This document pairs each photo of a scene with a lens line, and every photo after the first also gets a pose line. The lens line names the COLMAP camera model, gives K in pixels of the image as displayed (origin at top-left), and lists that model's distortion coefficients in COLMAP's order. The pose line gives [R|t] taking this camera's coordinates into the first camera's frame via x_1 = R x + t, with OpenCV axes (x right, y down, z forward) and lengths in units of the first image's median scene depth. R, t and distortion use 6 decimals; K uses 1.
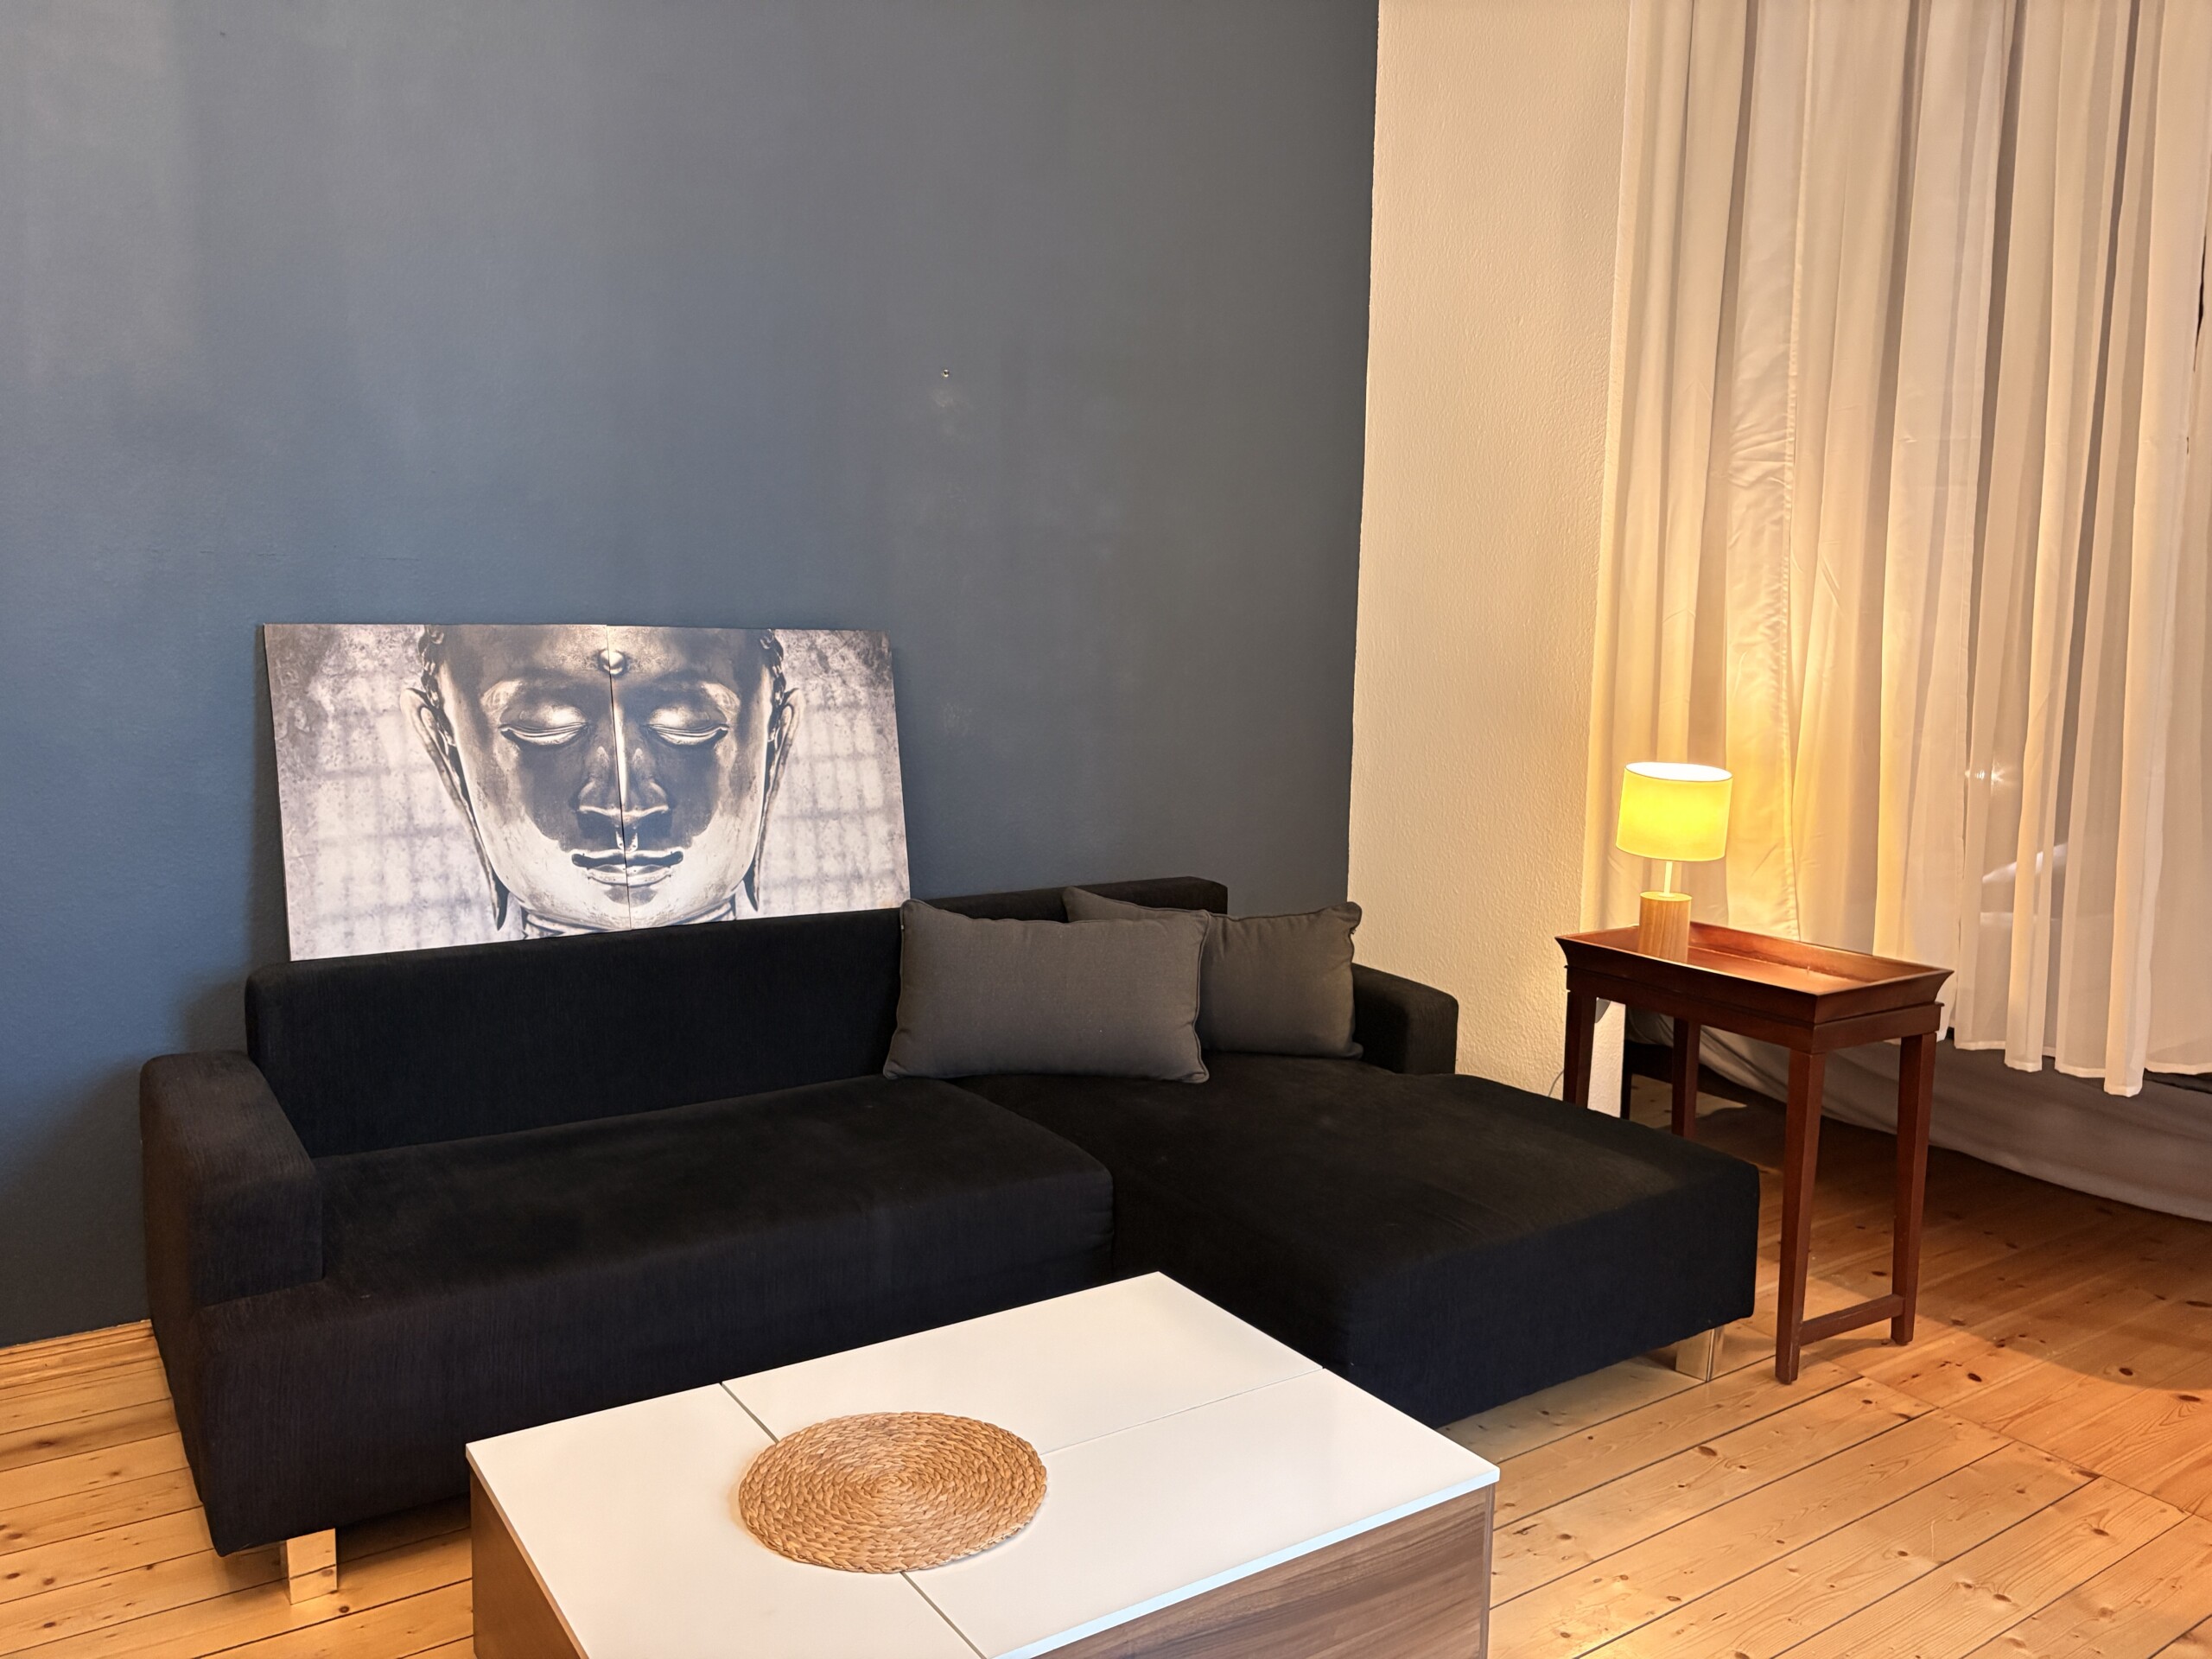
lens RADIAL K [[1691.1, 0, 1106.0], [0, 1691.1, 829.5], [0, 0, 1]] dist [0.064702, -0.060045]
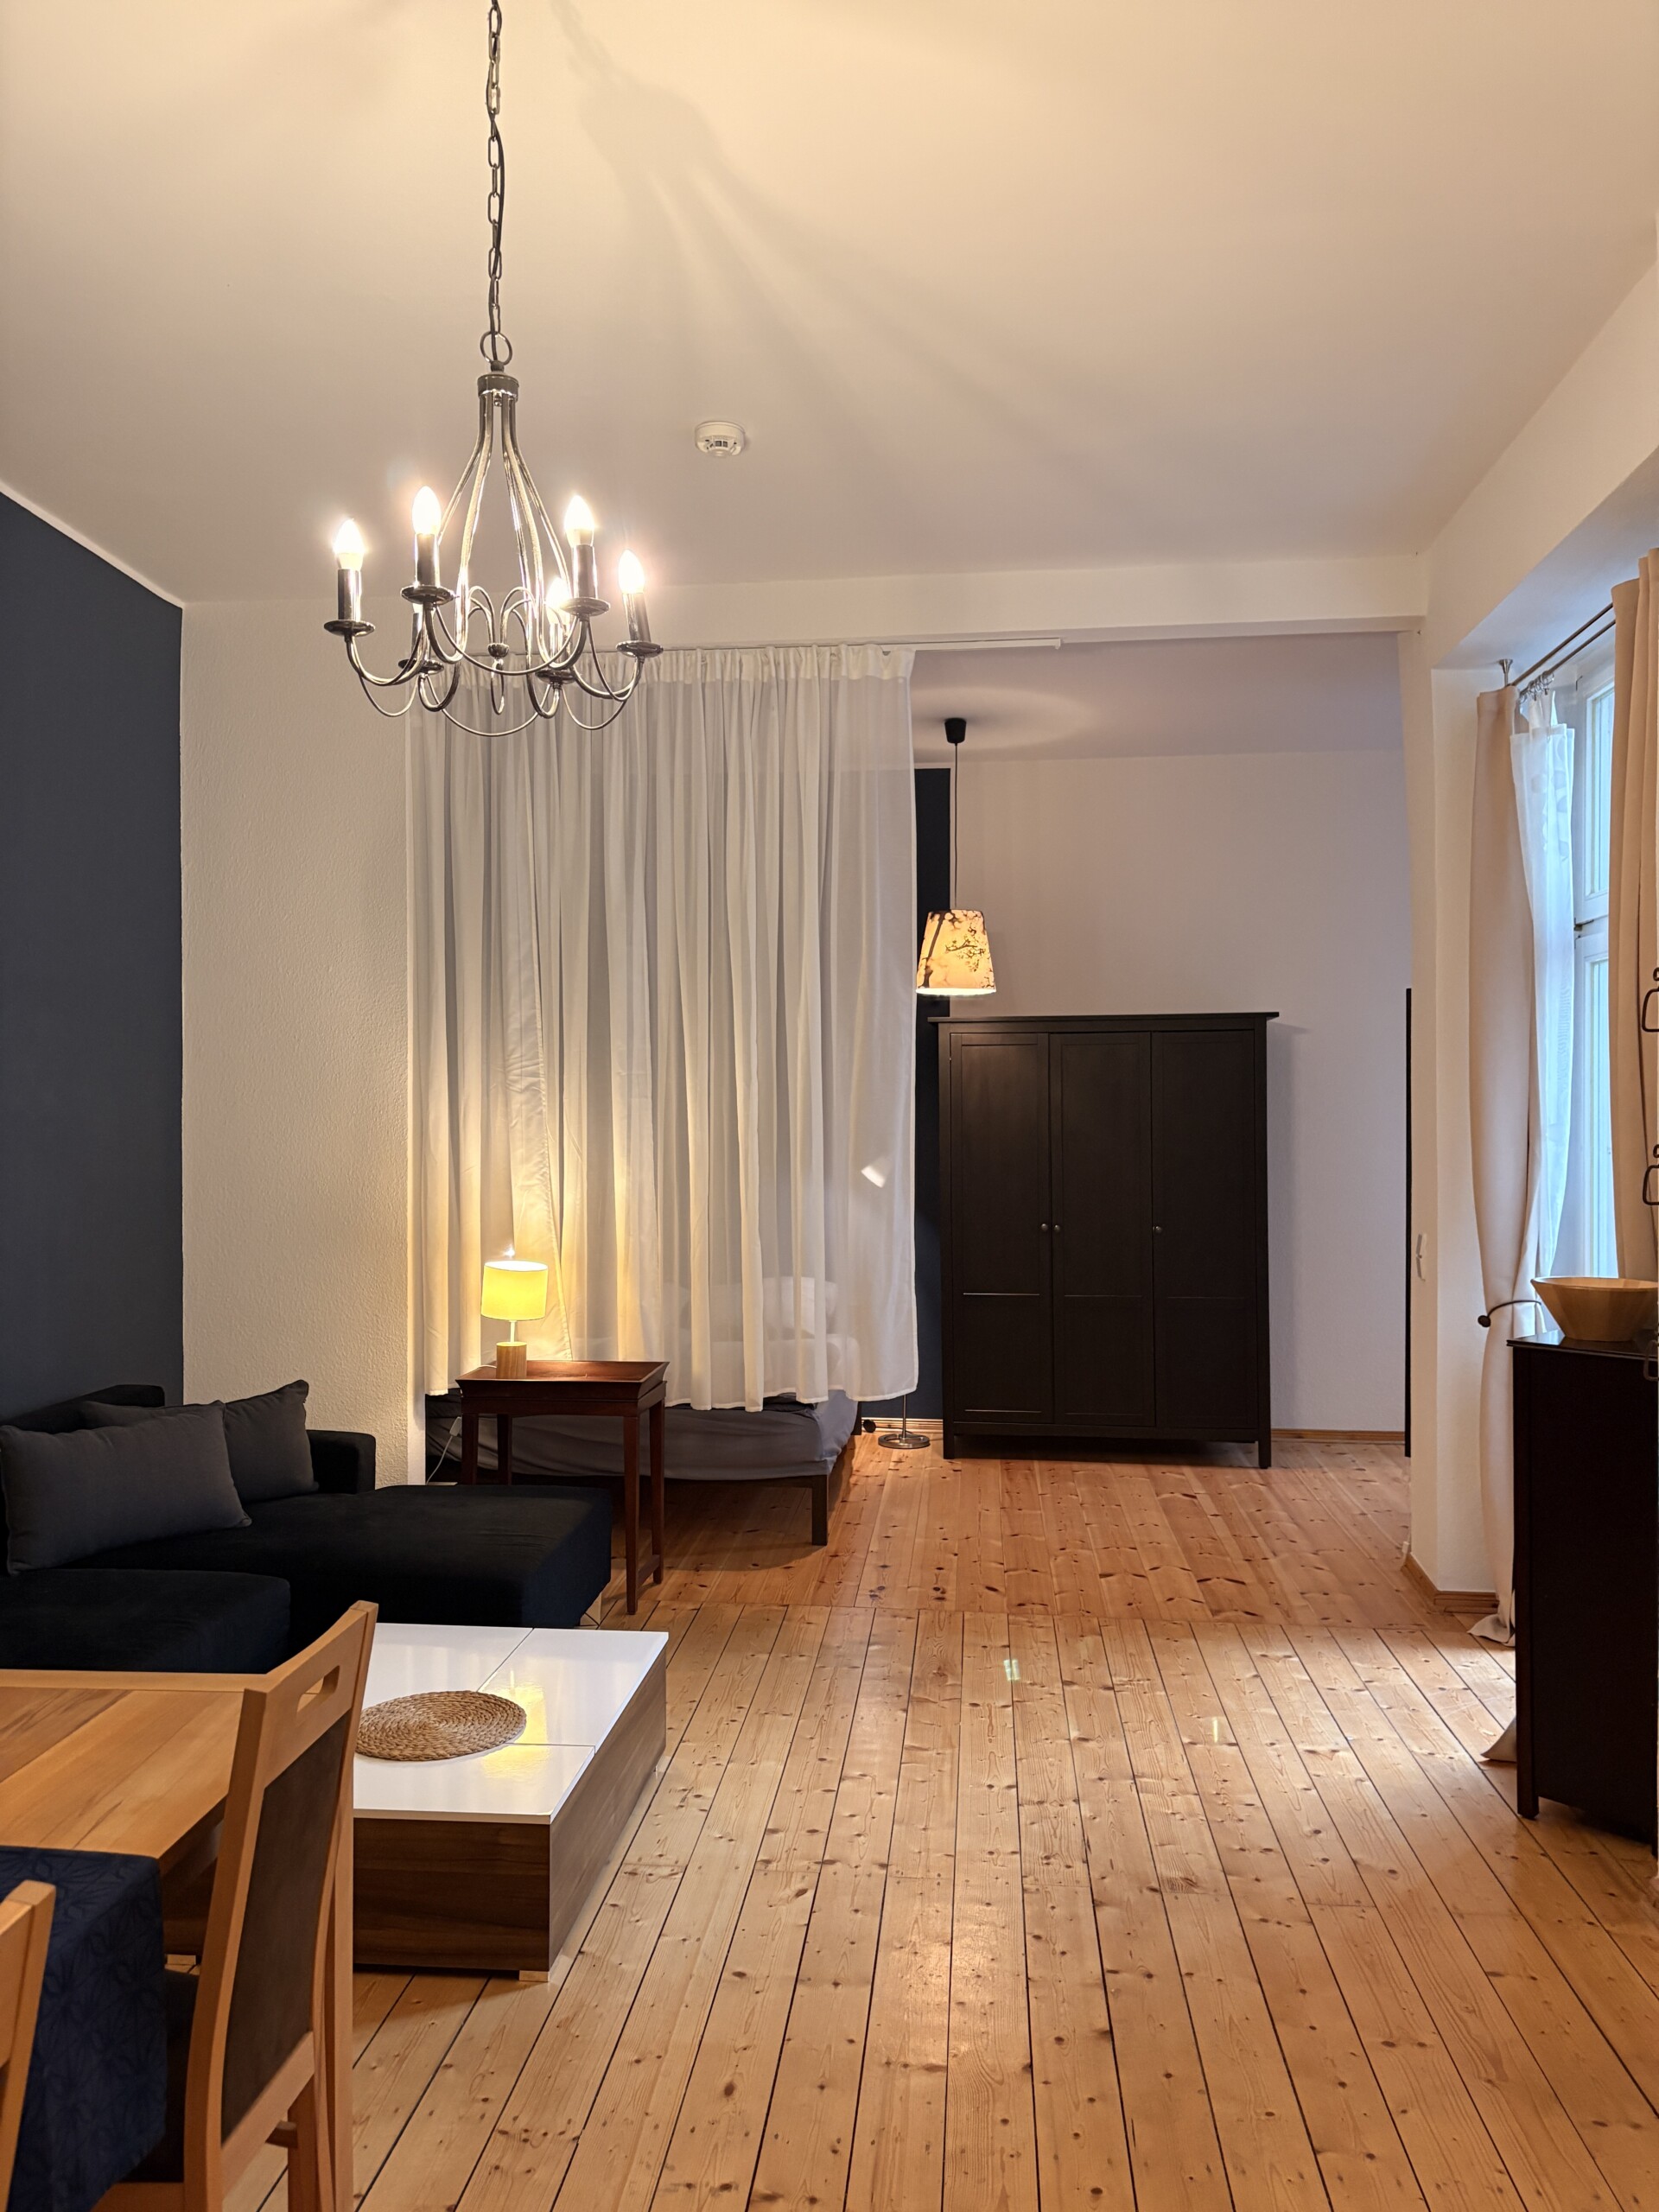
lens RADIAL K [[1691.1, 0, 829.5], [0, 1691.1, 1106.0], [0, 0, 1]] dist [0.064702, -0.060045]
pose [[0.642873, -0.016850, 0.765788, -0.705489], [0.105444, 0.992187, -0.066687, -0.046148], [-0.758681, 0.123619, 0.639627, -0.285270]]
